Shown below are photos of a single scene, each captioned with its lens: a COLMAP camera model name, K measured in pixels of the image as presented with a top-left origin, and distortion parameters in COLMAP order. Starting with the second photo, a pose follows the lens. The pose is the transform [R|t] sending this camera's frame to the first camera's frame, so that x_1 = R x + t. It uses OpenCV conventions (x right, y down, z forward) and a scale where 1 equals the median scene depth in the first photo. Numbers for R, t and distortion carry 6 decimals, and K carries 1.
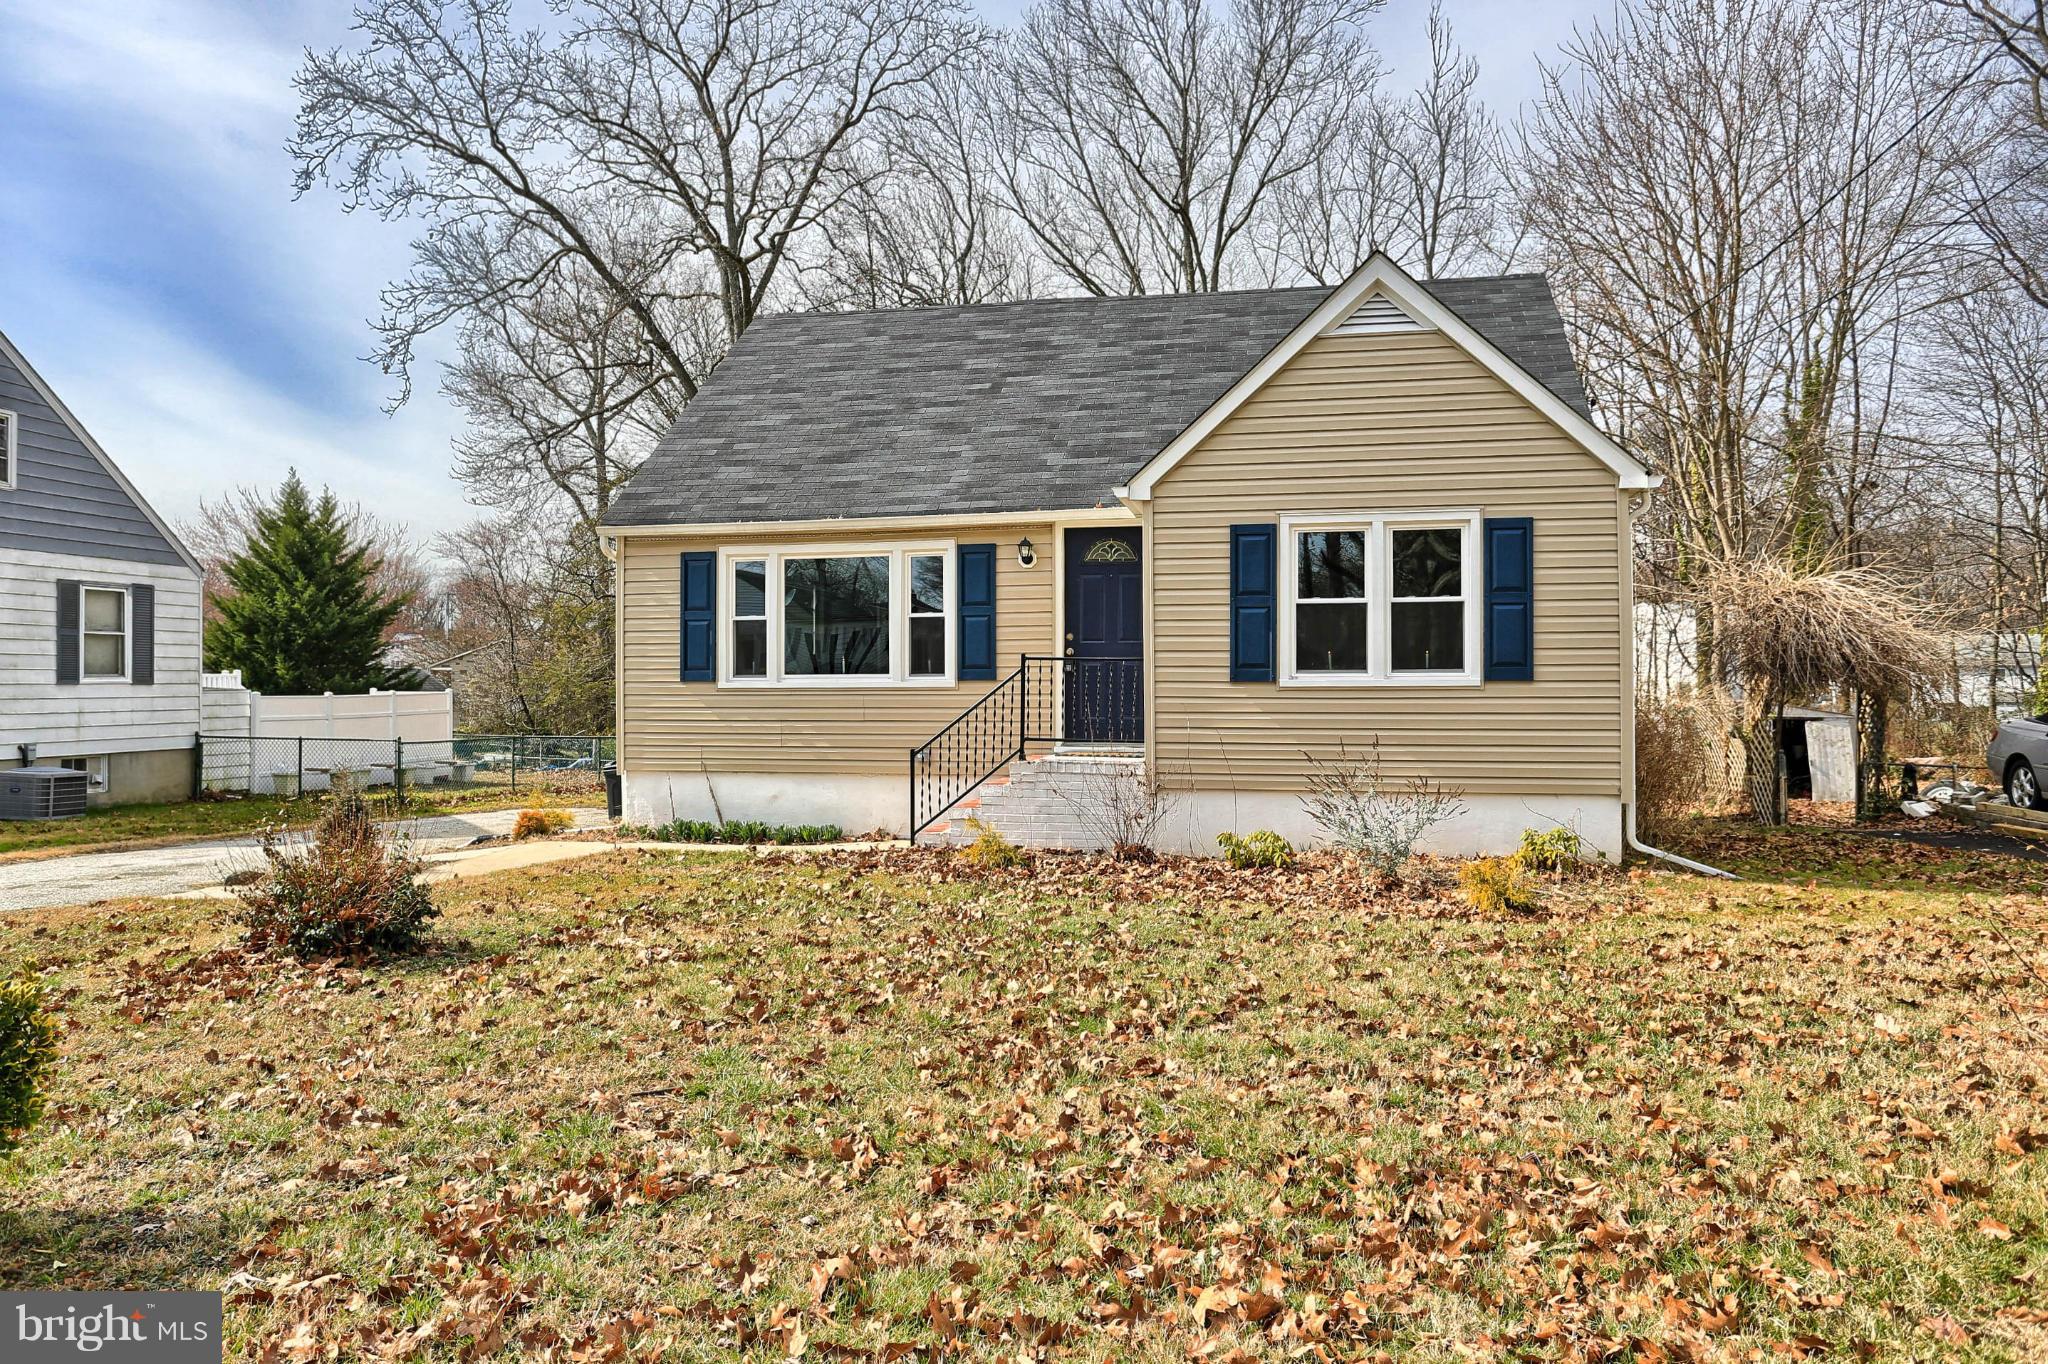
lens RADIAL K [[1384.3, 0, 1019.0], [0, 1384.3, 682.7], [0, 0, 1]] dist [-0.017108, 0.006877]
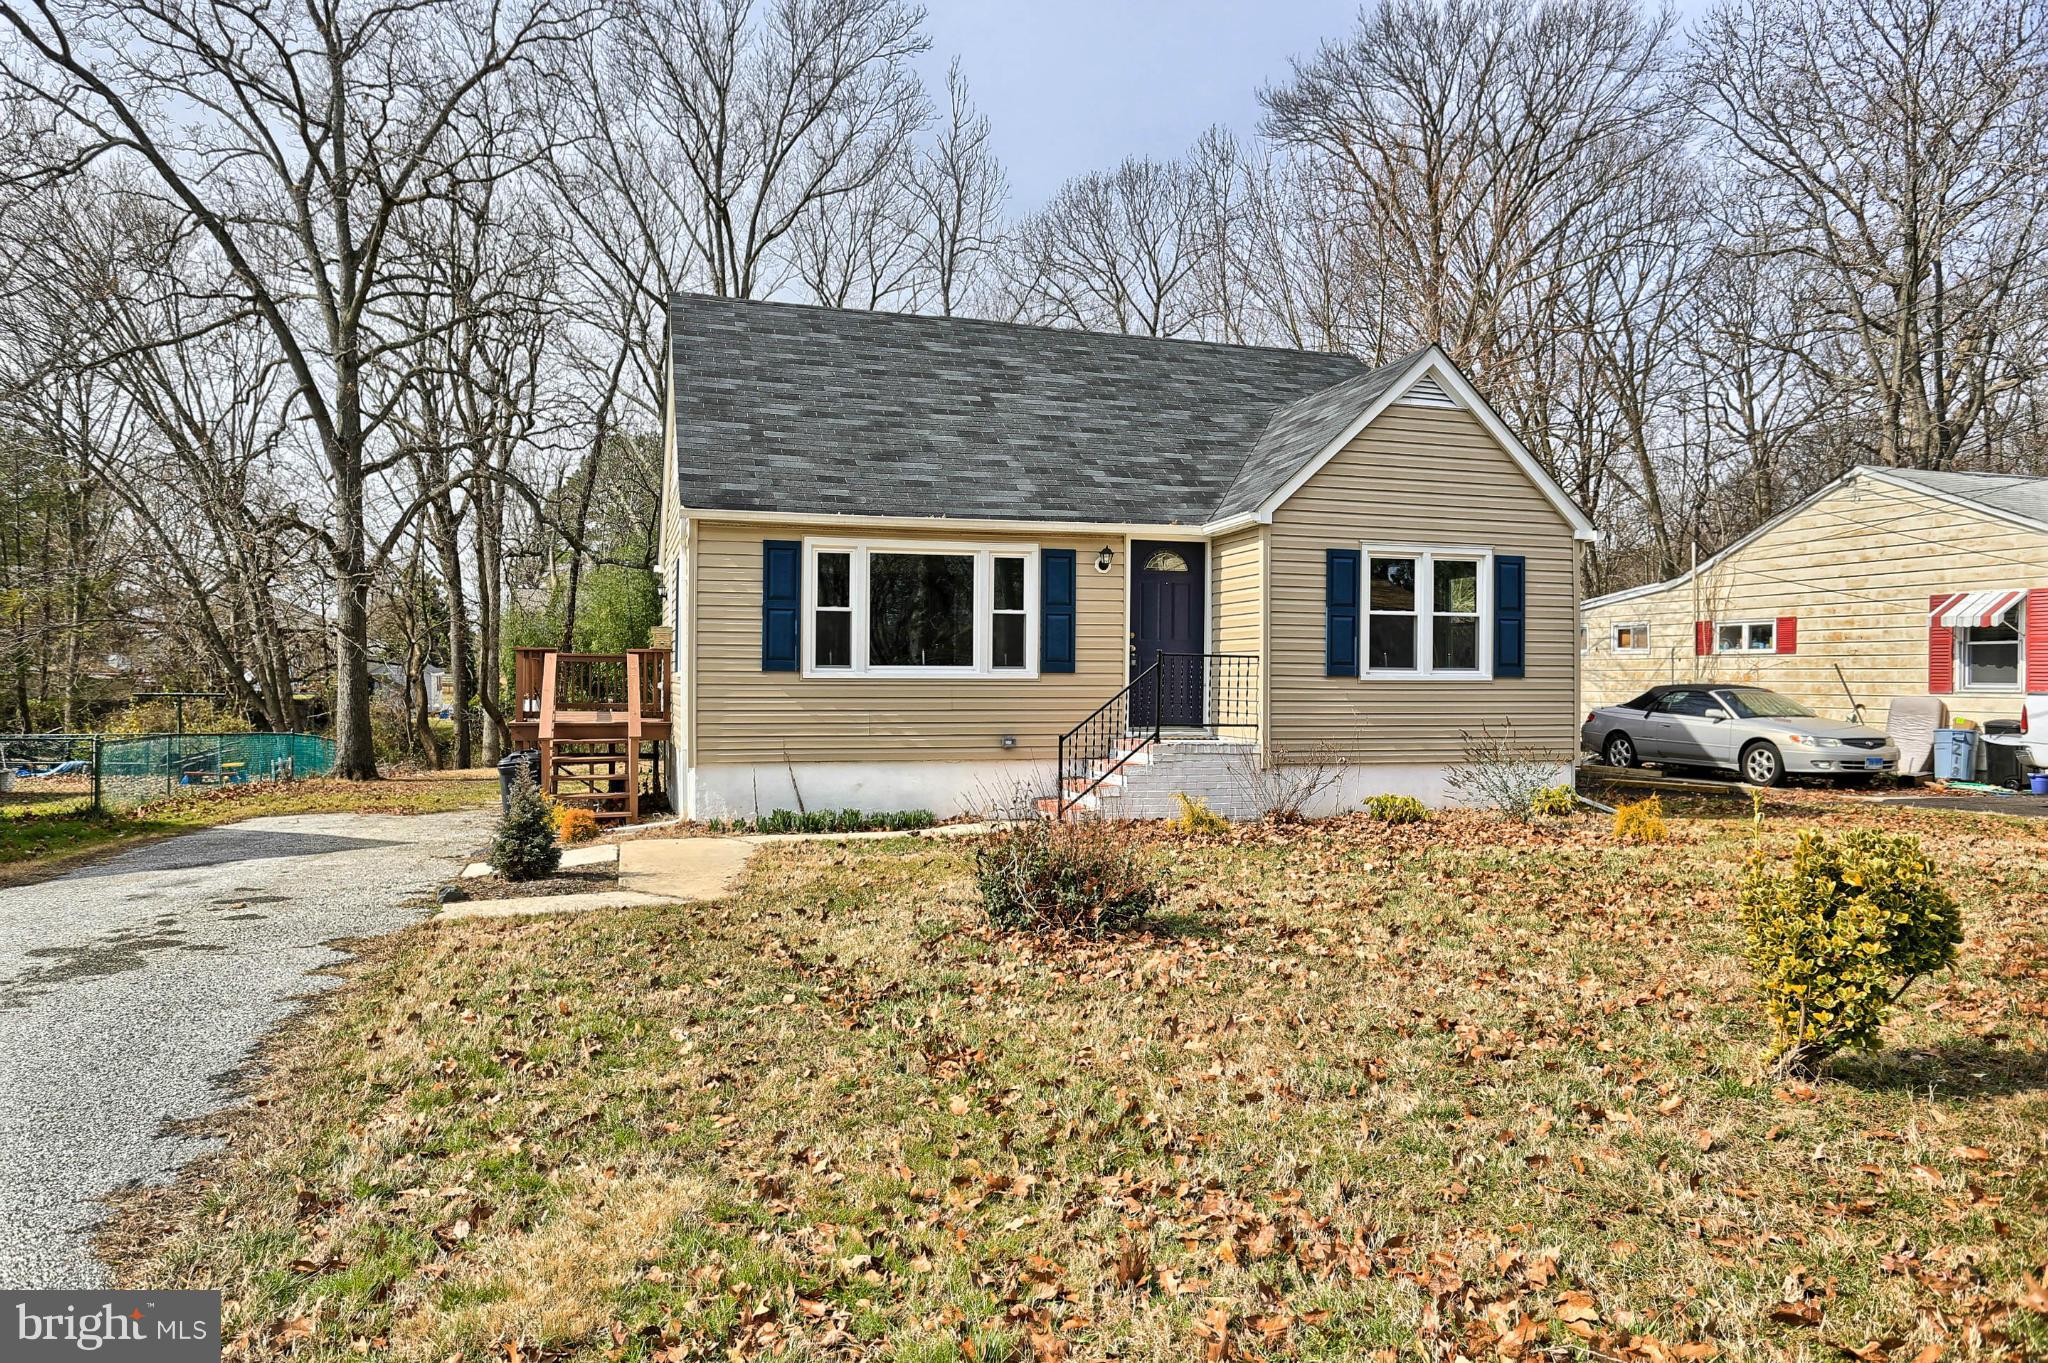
lens RADIAL K [[1384.3, 0, 1019.0], [0, 1384.3, 682.2], [0, 0, 1]] dist [-0.017108, 0.006877]
pose [[0.871100, 0.006452, 0.491063, -0.593898], [-0.007441, 0.999972, 0.000063, 0.005805], [-0.491049, -0.003709, 0.871124, 0.055279]]
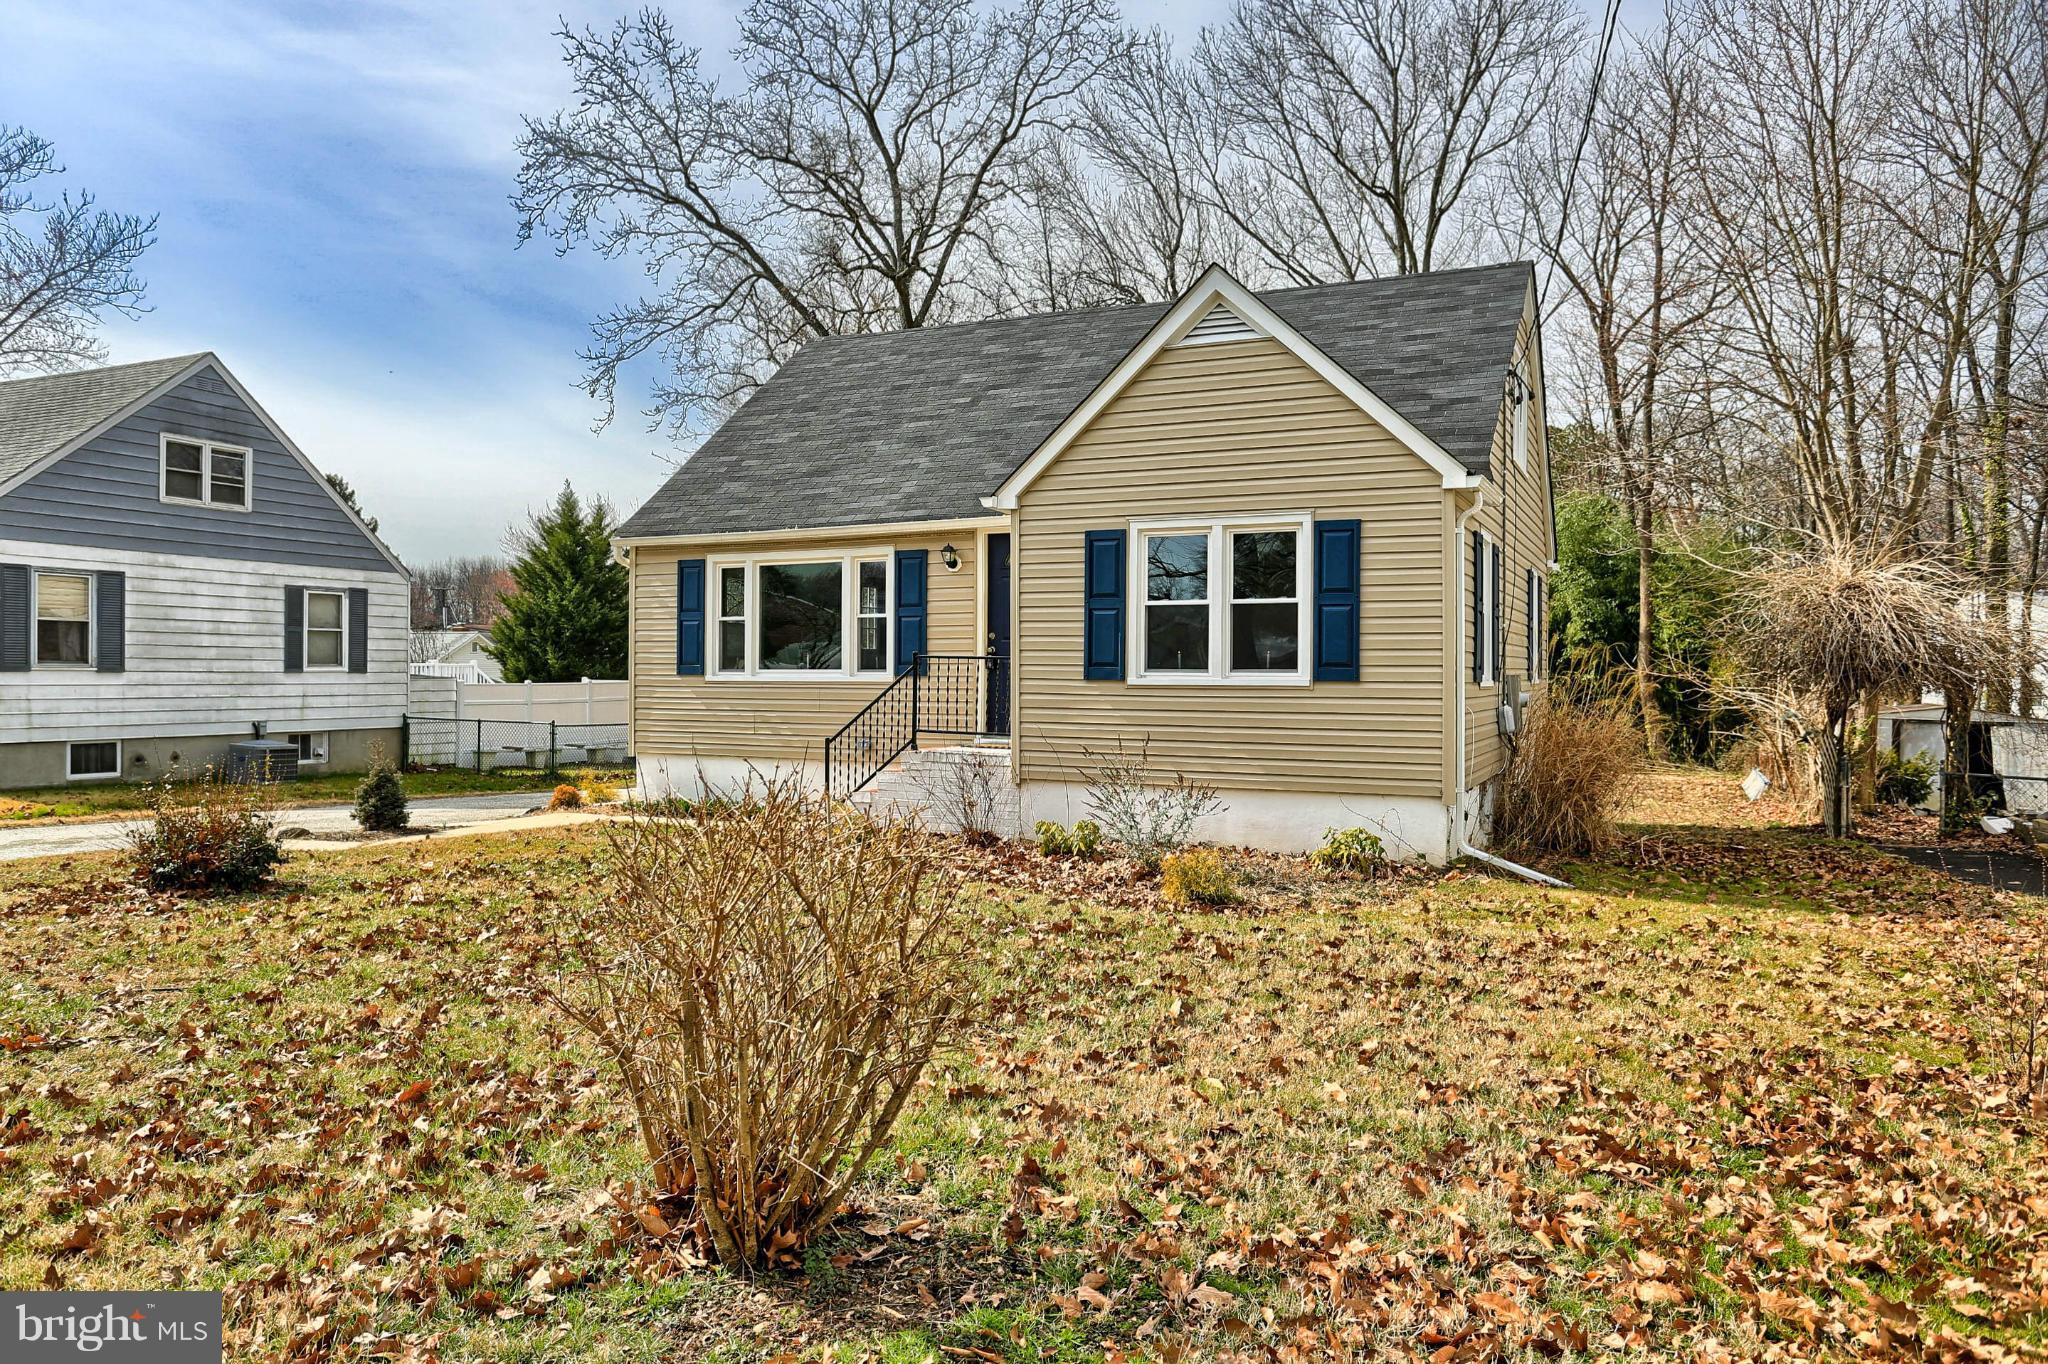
lens RADIAL K [[1384.3, 0, 1019.0], [0, 1384.3, 682.7], [0, 0, 1]] dist [-0.017108, 0.006877]
pose [[0.972431, 0.008965, -0.233018, 0.302248], [-0.007485, 0.999946, 0.007238, -0.004879], [0.233071, -0.005294, 0.972445, -0.033246]]
